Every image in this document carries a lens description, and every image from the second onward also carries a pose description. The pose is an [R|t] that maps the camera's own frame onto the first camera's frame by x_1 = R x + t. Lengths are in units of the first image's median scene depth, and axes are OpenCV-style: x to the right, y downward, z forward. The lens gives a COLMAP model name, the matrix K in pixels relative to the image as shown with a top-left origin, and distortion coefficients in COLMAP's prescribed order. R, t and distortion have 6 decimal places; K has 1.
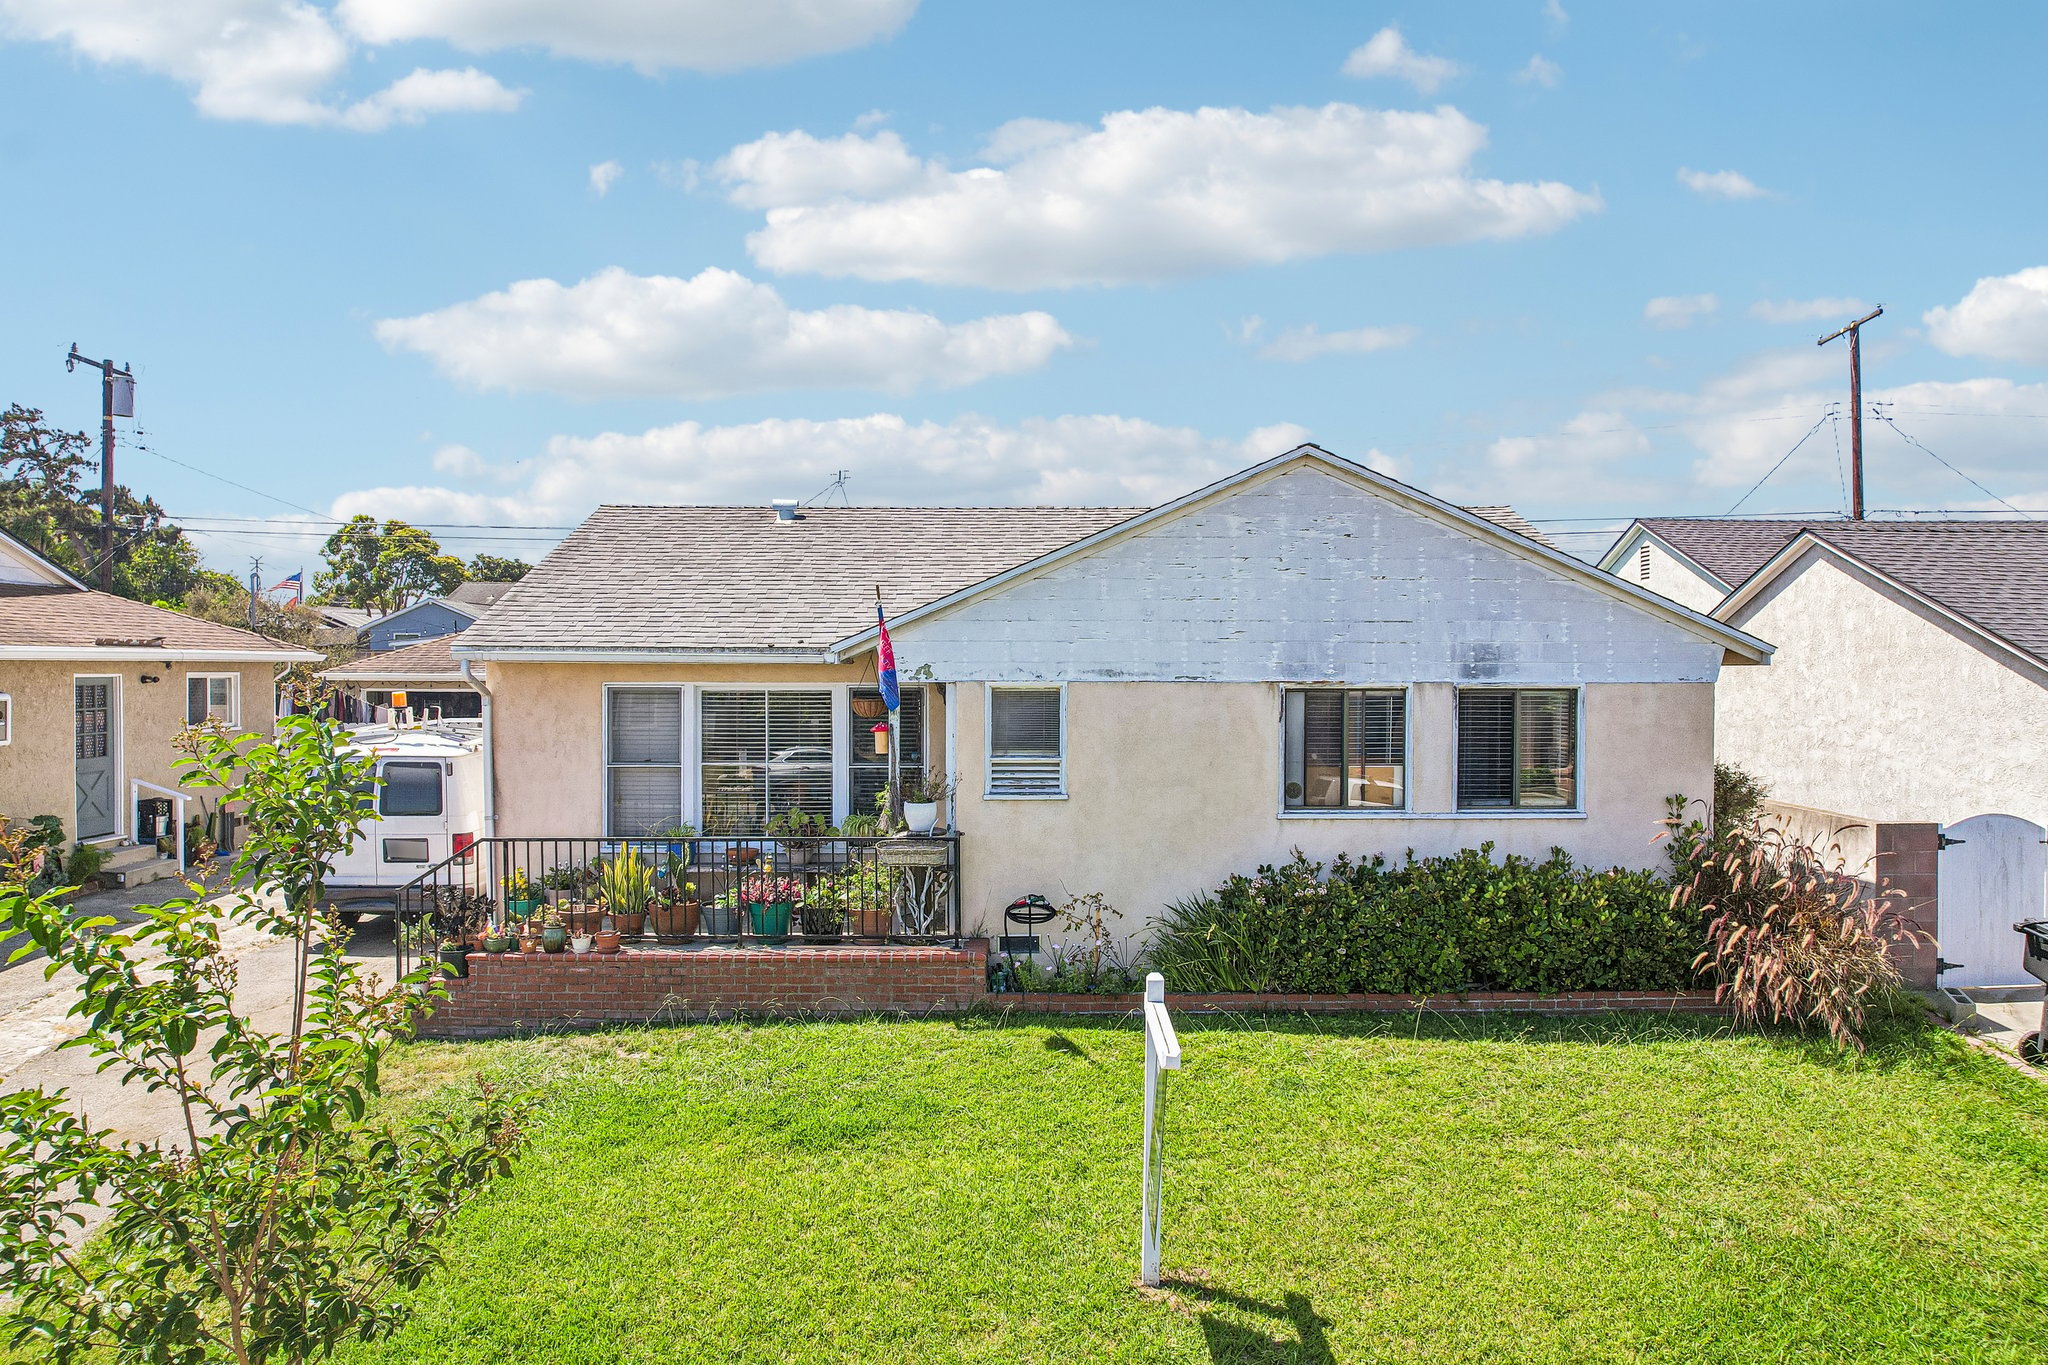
lens RADIAL K [[1271.2, 0, 1081.1], [0, 1271.2, 681.4], [0, 0, 1]] dist [0.027750, 0.000765]
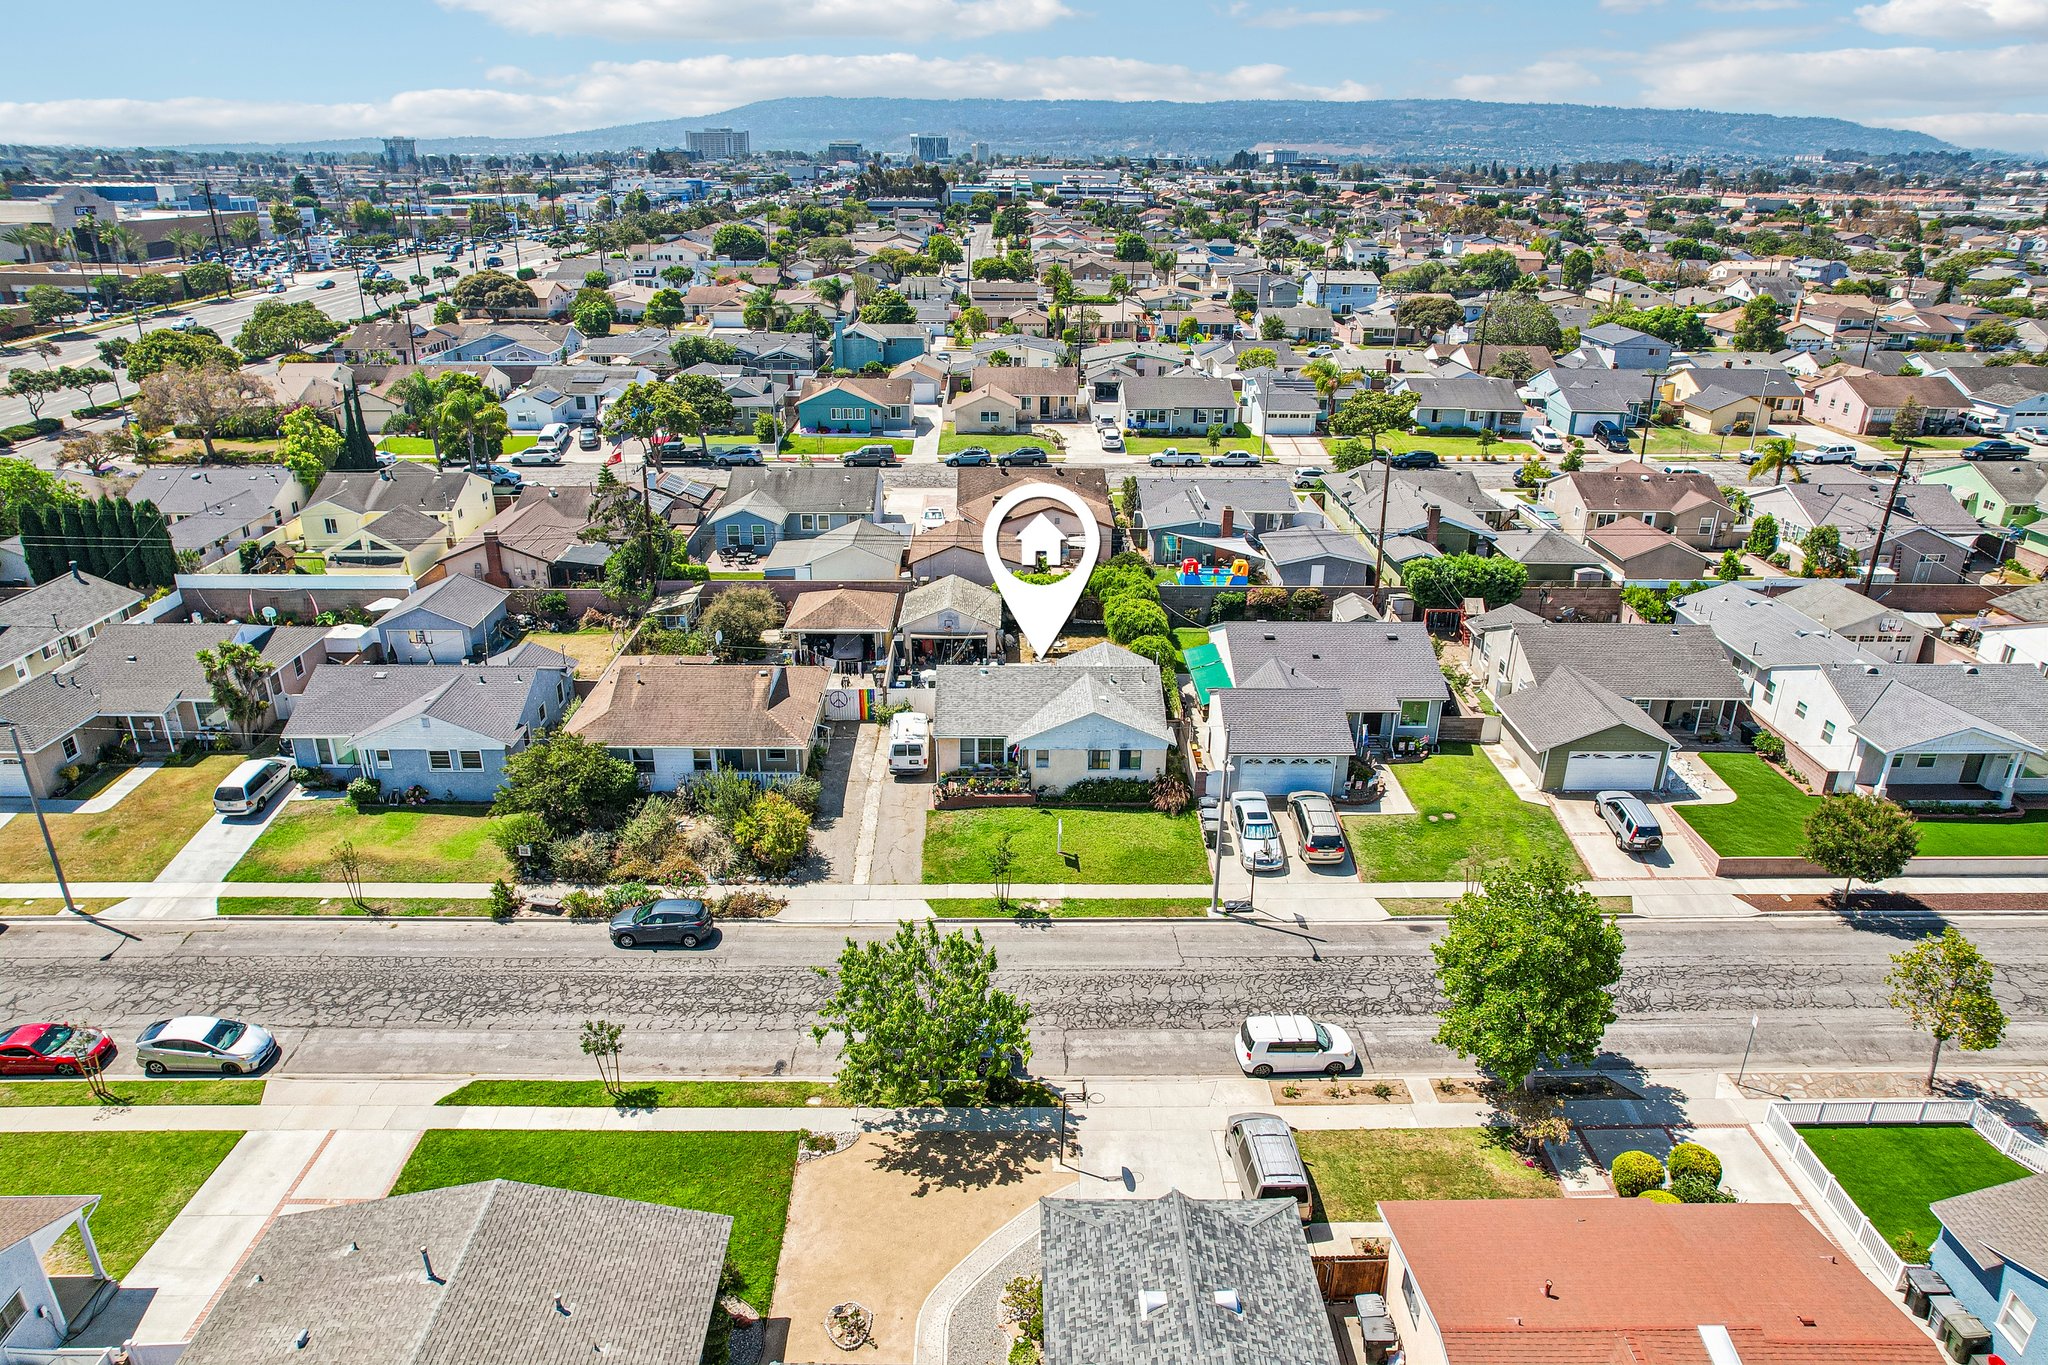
lens RADIAL K [[1317.4, 0, 1024.0], [0, 1317.4, 682.5], [0, 0, 1]] dist [-0.074073, 0.064030]
pose [[0.999071, 0.022895, -0.036518, 0.076975], [-0.007476, 0.926463, 0.376310, -2.395146], [0.042448, -0.375688, 0.925774, -4.166595]]
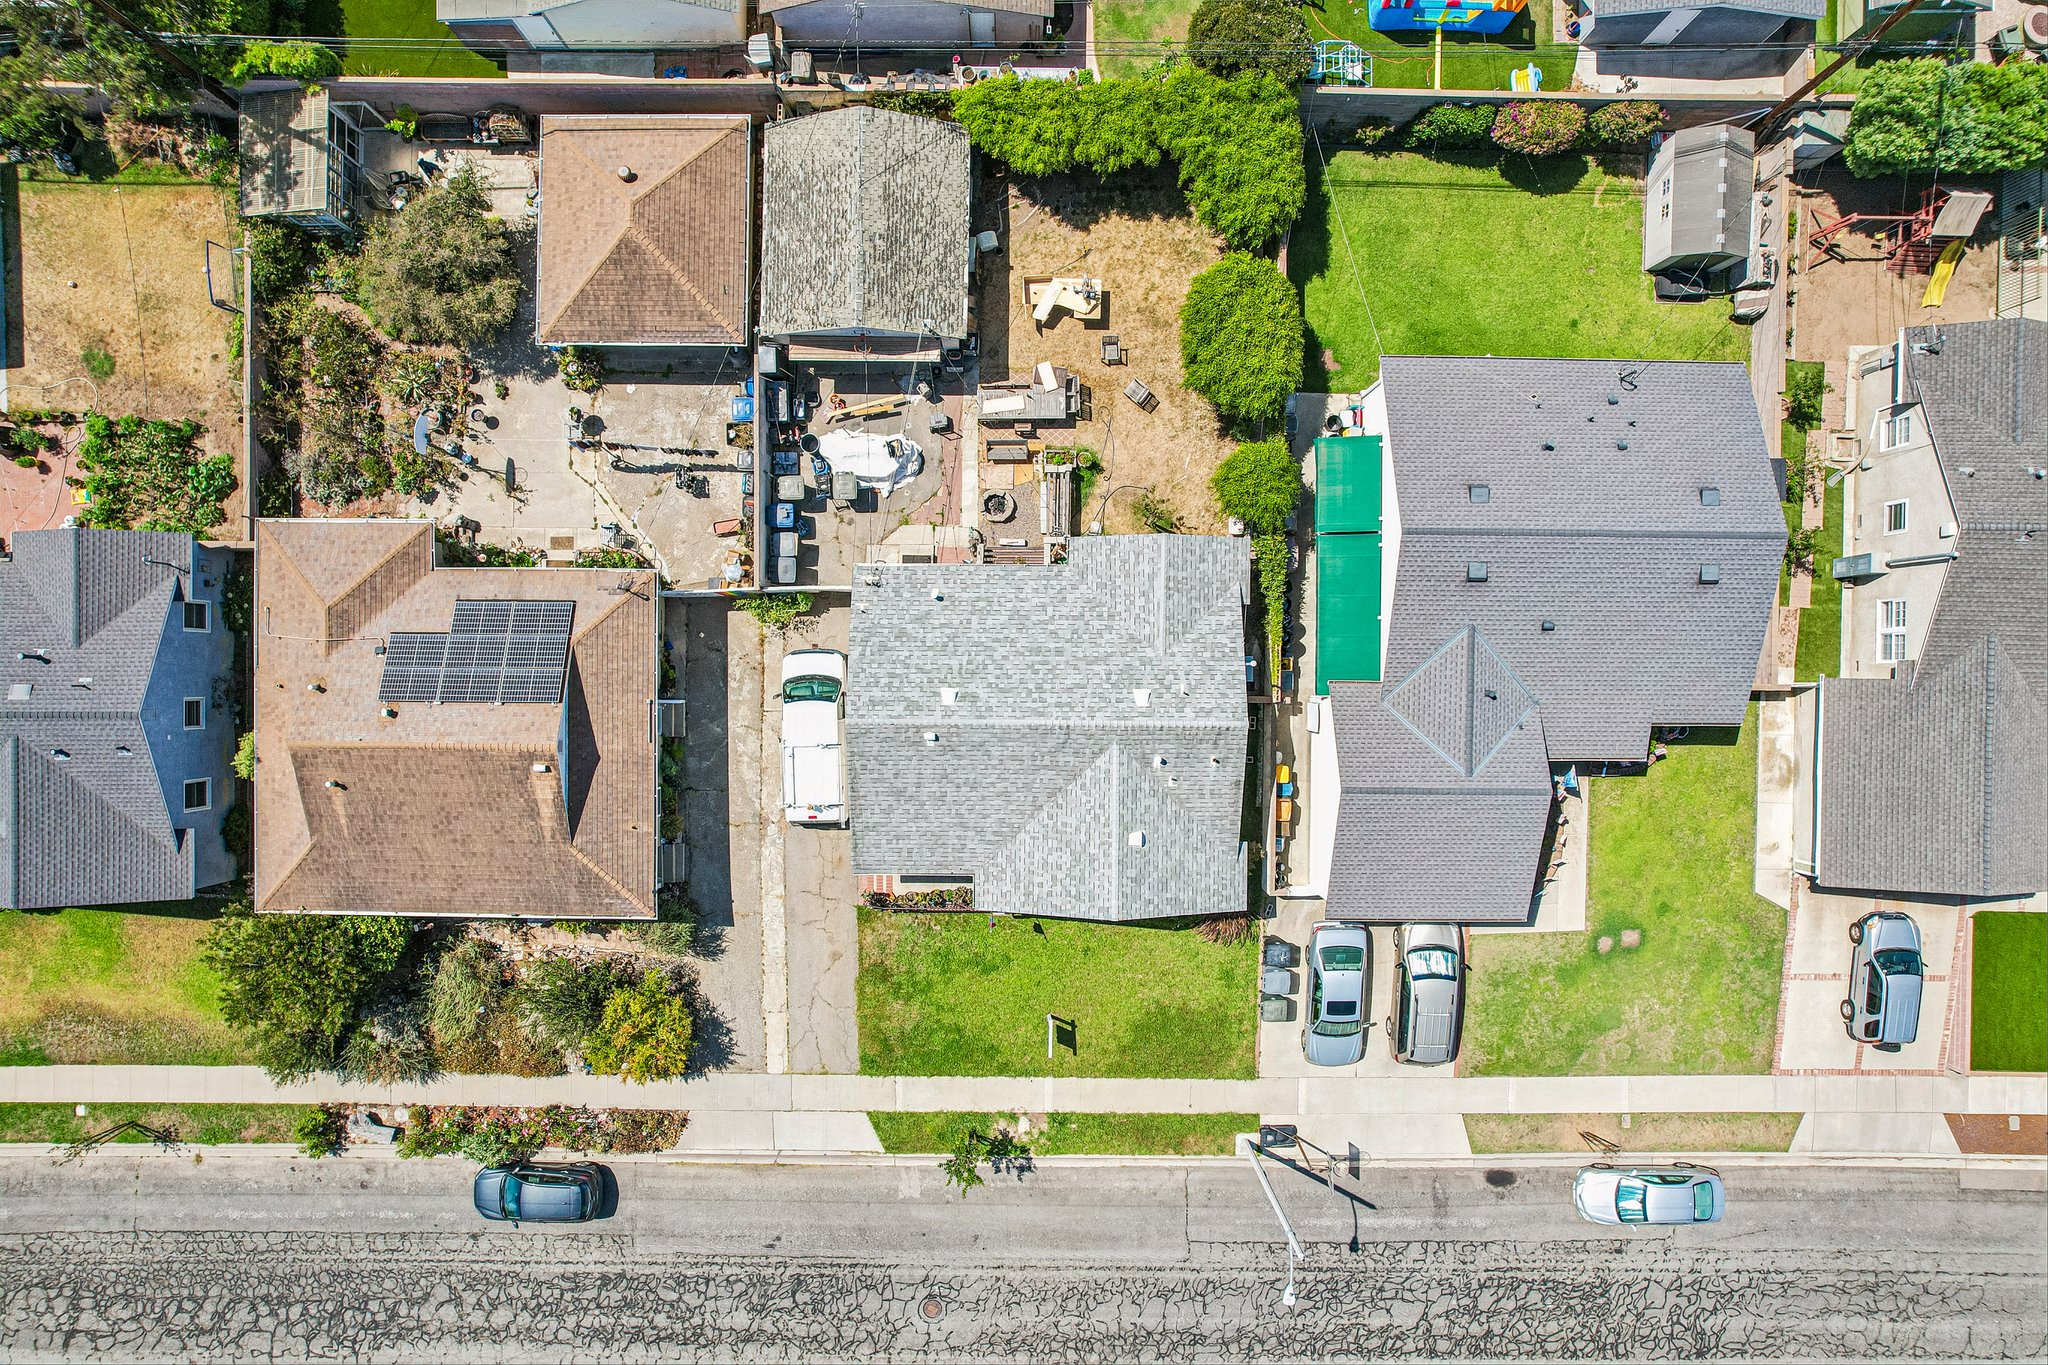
lens RADIAL K [[1317.4, 0, 1024.0], [0, 1317.4, 682.5], [0, 0, 1]] dist [-0.074073, 0.064030]
pose [[0.997747, 0.066790, 0.006408, -0.125545], [-0.005602, -0.012249, 0.999909, -3.530229], [0.066862, -0.997692, -0.011847, 1.606296]]
